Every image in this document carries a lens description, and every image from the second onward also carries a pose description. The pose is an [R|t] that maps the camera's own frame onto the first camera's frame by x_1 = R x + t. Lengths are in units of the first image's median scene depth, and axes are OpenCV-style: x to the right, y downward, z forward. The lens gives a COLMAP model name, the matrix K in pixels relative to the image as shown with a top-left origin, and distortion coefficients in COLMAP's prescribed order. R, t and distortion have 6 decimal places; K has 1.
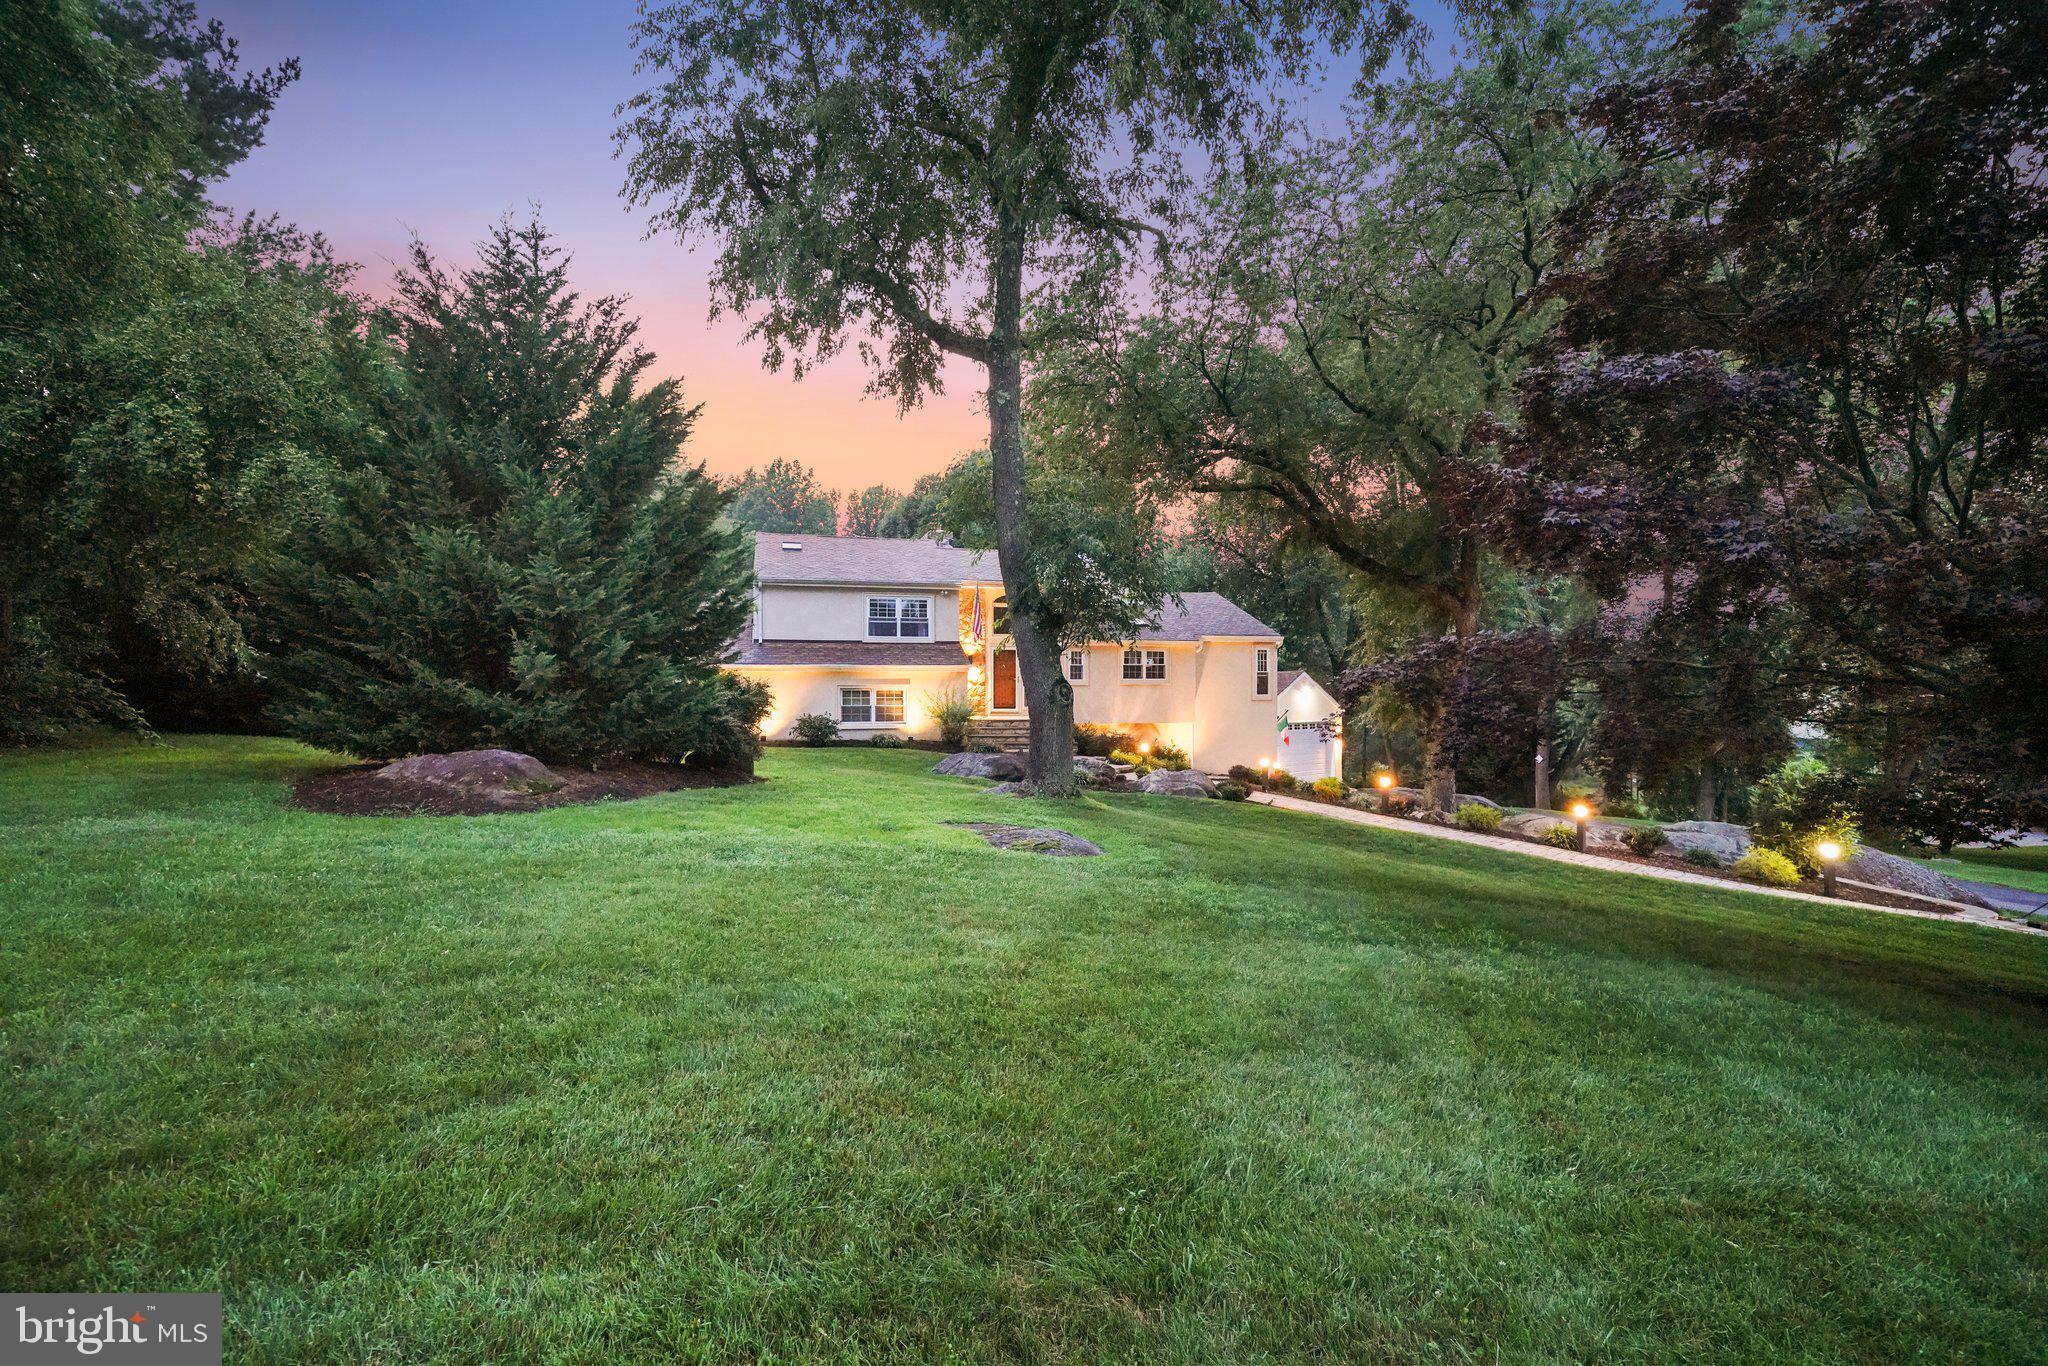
lens RADIAL K [[977.8, 0, 1024.0], [0, 977.8, 683.0], [0, 0, 1]] dist [0.000348, -0.000002]
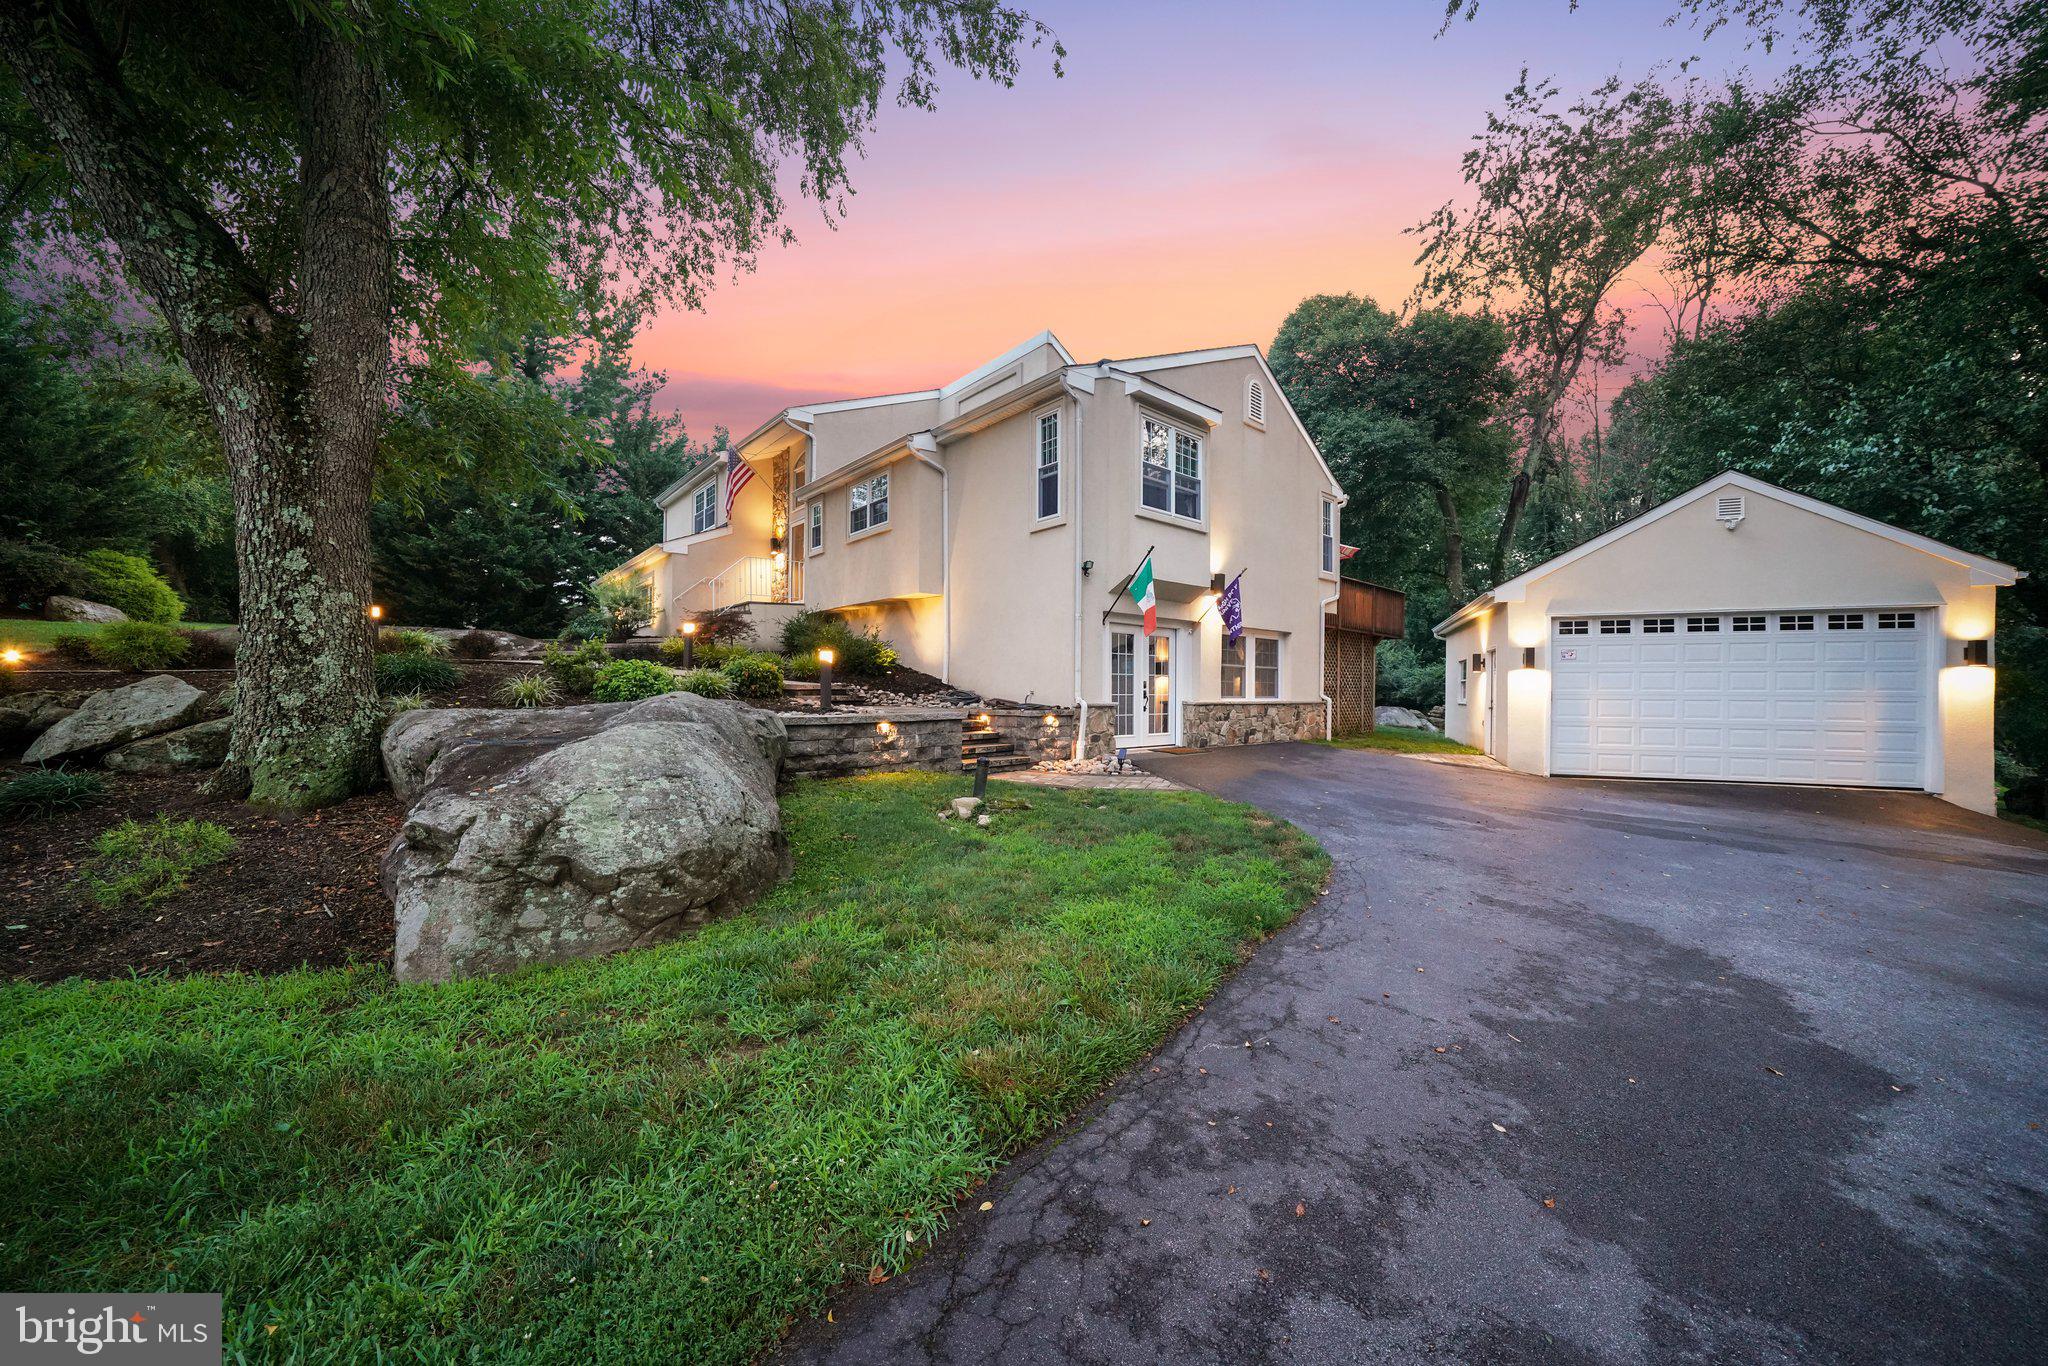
lens RADIAL K [[708.9, 0, 1021.7], [0, 708.9, 699.8], [0, 0, 1]] dist [-0.020402, 0.000190]
pose [[0.449349, 0.016374, -0.893206, 0.601062], [0.005018, 0.999770, 0.020852, 0.100776], [0.893342, -0.013852, 0.449163, 0.972720]]
